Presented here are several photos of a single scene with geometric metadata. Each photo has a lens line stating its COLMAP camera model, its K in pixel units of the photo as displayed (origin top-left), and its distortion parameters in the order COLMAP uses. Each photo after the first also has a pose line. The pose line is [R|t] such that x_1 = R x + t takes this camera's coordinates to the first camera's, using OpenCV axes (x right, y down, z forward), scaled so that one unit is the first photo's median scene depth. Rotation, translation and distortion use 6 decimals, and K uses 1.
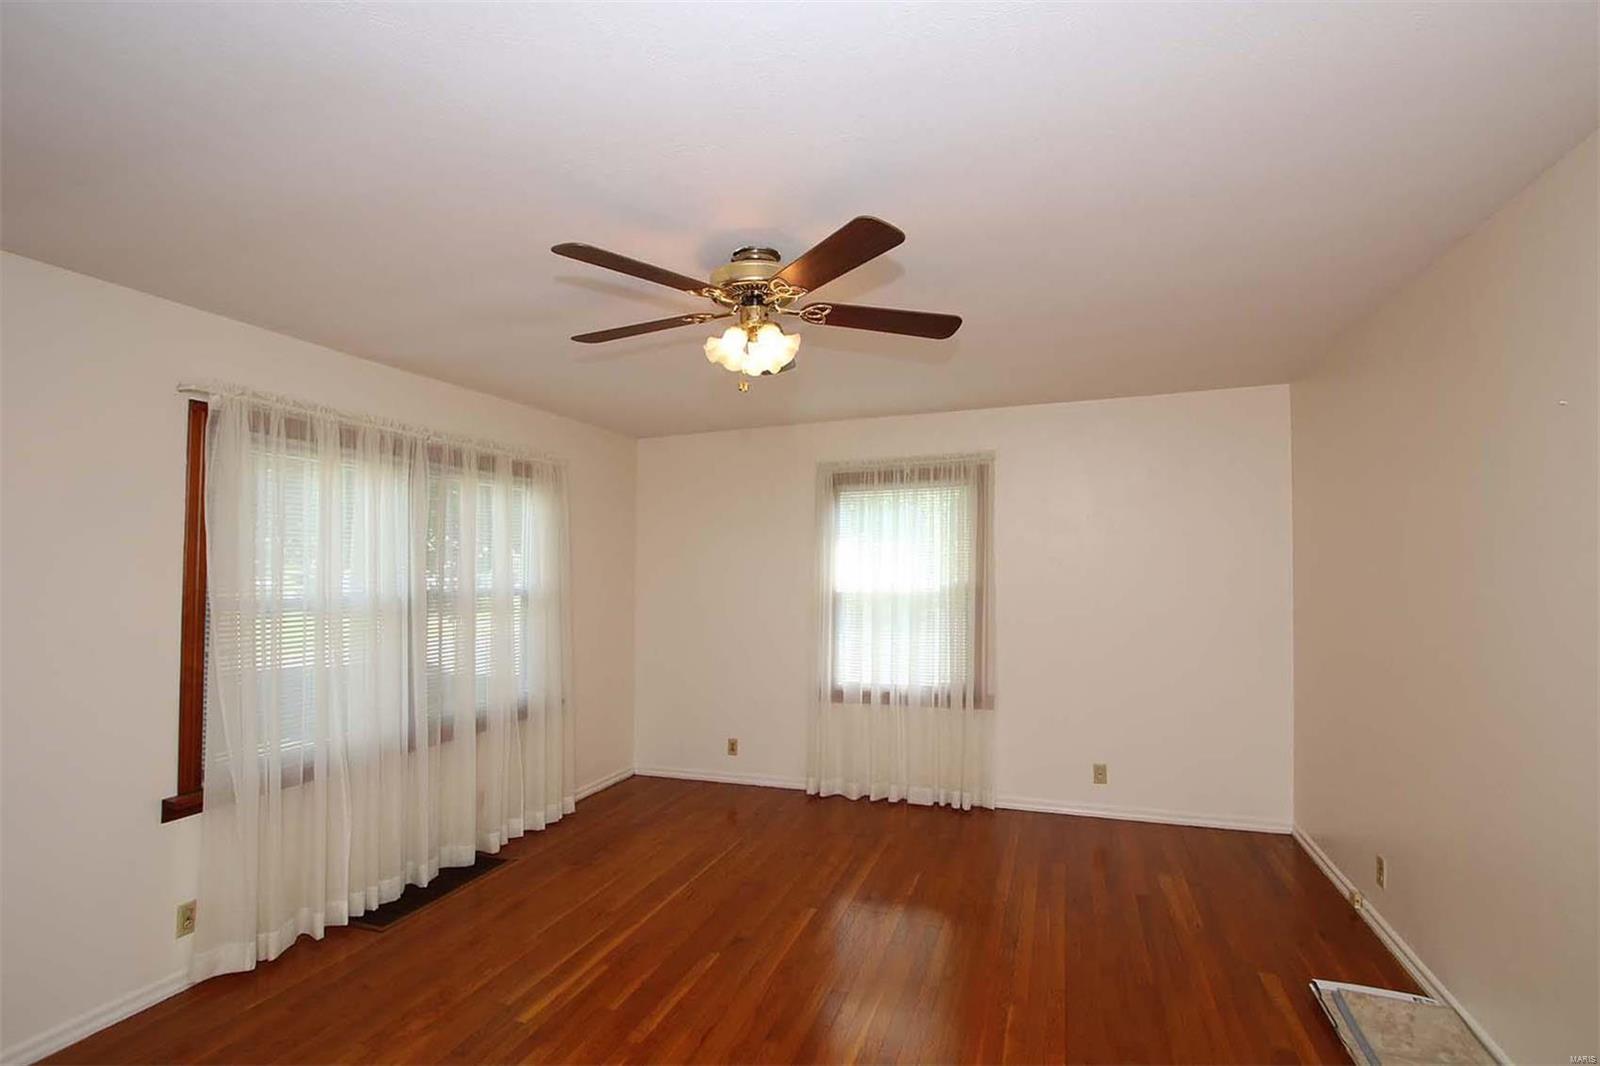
lens RADIAL K [[736.9, 0, 798.0], [0, 736.9, 531.5], [0, 0, 1]] dist [-0.012193, 0.002684]
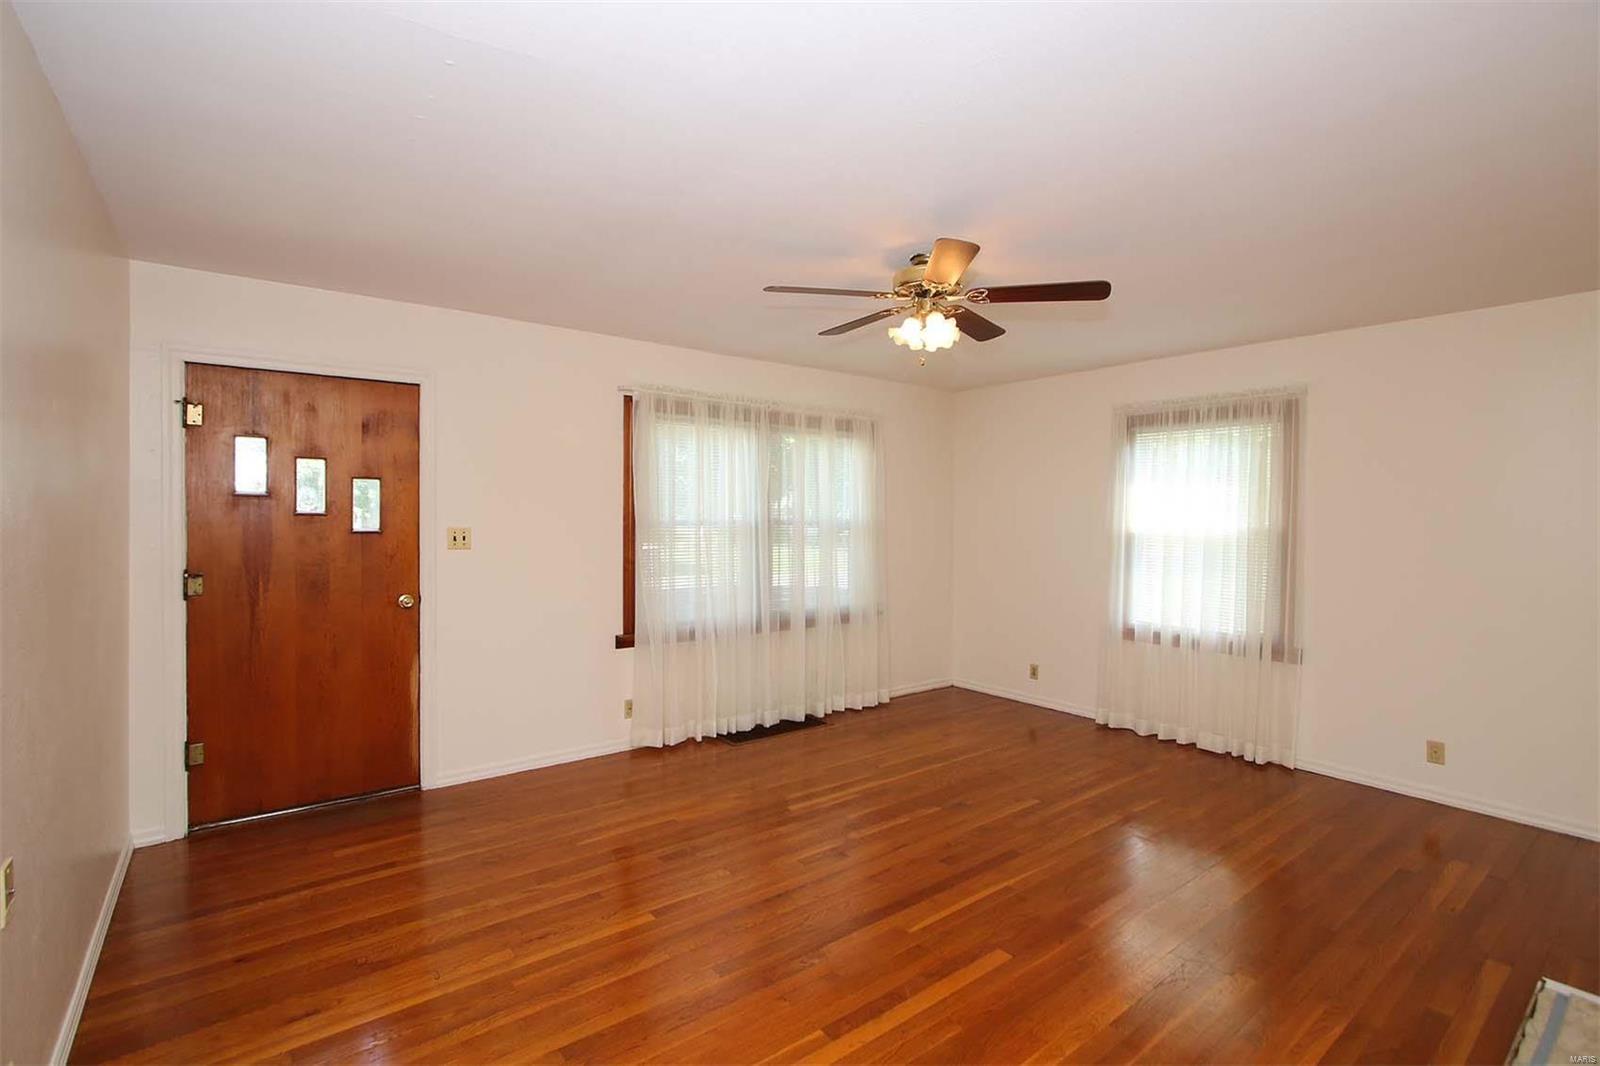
lens RADIAL K [[736.9, 0, 786.6], [0, 736.9, 532.6], [0, 0, 1]] dist [-0.012193, 0.002684]
pose [[0.840014, 0.037184, -0.541289, 0.267709], [0.006644, 0.996869, 0.078790, -0.001829], [0.542524, -0.069781, 0.837137, -0.138096]]
